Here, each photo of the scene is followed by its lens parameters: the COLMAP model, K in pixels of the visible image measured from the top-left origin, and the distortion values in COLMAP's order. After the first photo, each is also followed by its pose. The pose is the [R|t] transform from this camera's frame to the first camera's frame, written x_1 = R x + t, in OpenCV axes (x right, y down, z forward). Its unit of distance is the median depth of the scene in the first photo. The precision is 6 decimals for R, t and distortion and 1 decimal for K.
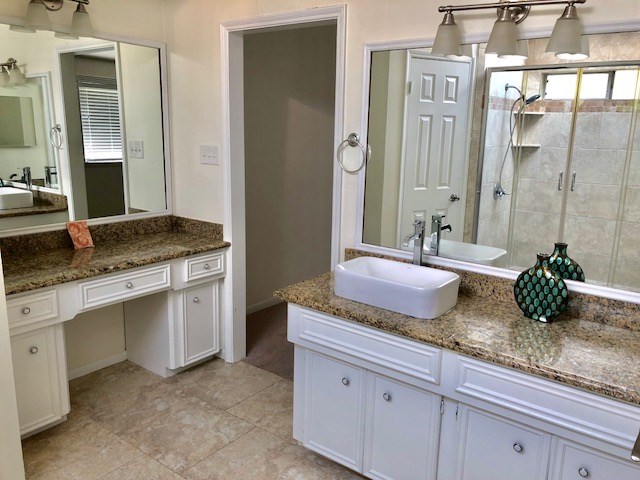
lens RADIAL K [[519.1, 0, 321.3], [0, 519.1, 240.1], [0, 0, 1]] dist [0.018877, 0.006901]
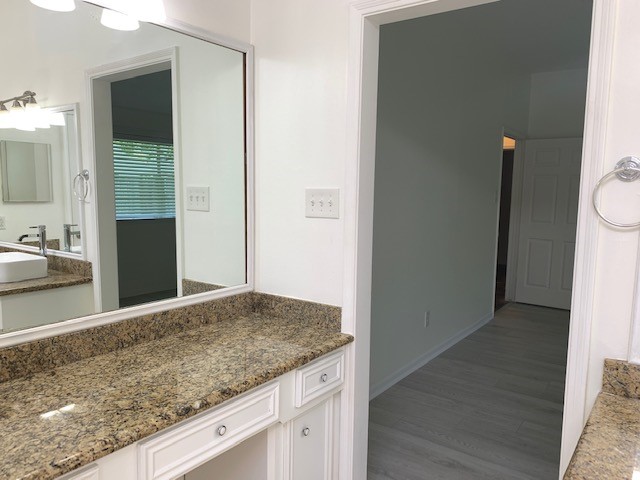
lens RADIAL K [[491.8, 0, 318.3], [0, 491.8, 240.7], [0, 0, 1]] dist [0.032599, -0.016526]
pose [[0.999887, -0.011998, 0.009085, -0.221272], [0.012883, 0.994428, -0.104631, -0.049023], [-0.007779, 0.104736, 0.994470, 0.371581]]
